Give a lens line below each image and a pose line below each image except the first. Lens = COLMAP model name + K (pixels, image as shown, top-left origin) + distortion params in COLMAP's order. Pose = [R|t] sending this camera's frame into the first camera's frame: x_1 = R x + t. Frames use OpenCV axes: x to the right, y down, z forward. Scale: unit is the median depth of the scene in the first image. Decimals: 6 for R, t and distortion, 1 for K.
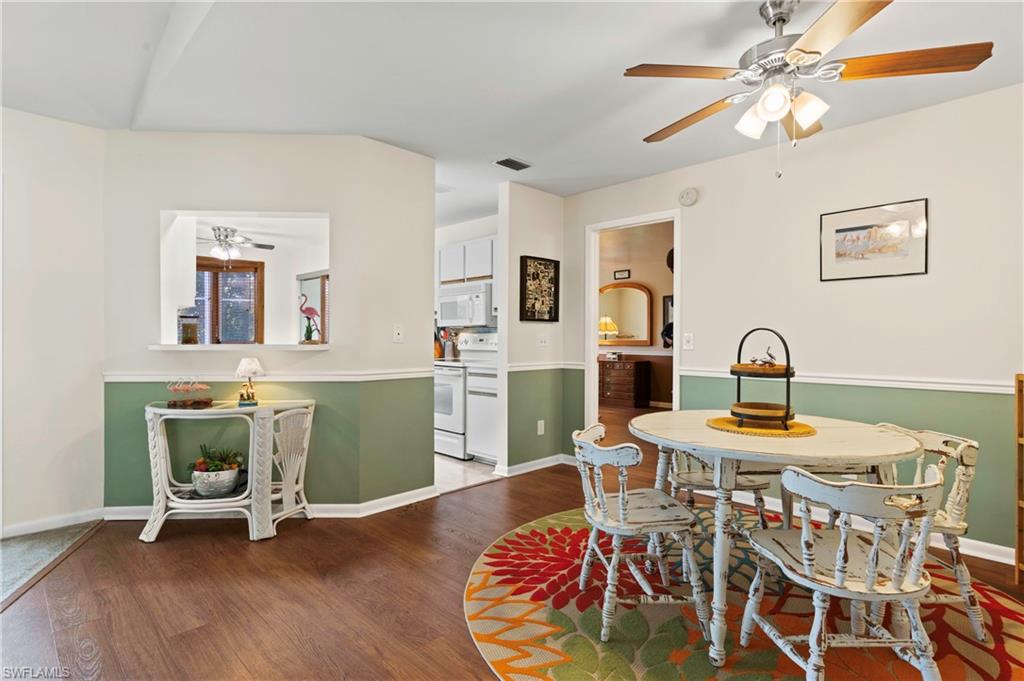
lens RADIAL K [[520.9, 0, 512.0], [0, 520.9, 340.5], [0, 0, 1]] dist [0.002097, 0.000256]
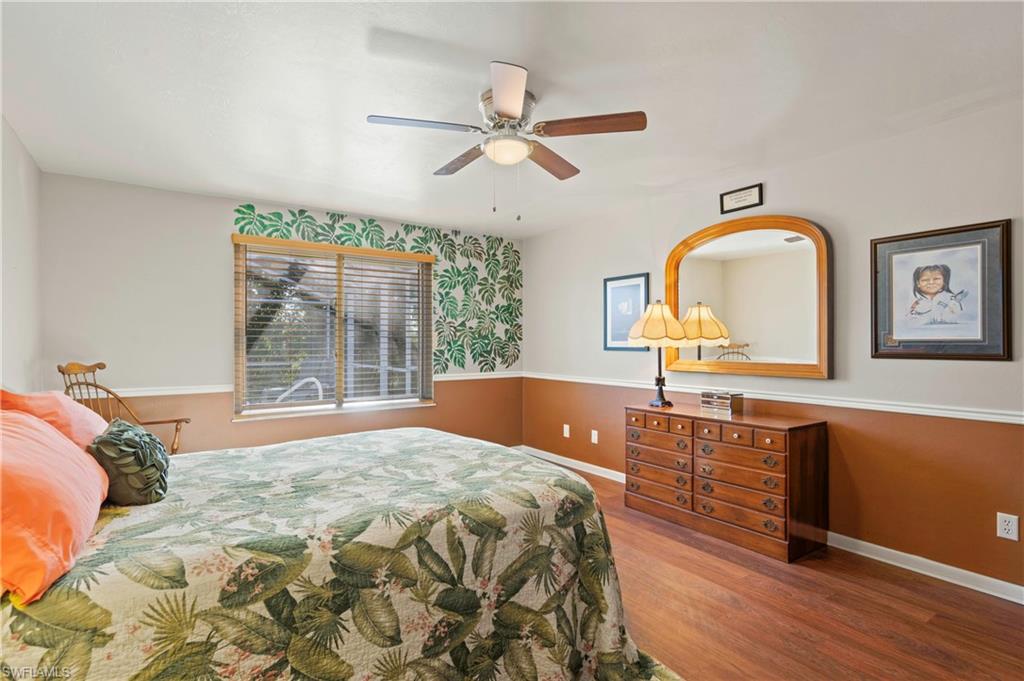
lens RADIAL K [[520.9, 0, 512.0], [0, 520.9, 340.5], [0, 0, 1]] dist [0.002097, 0.000256]
pose [[0.986984, -0.003687, -0.160778, 0.101814], [0.002232, 0.999955, -0.009231, -0.013890], [0.160805, 0.008752, 0.986947, 0.581329]]
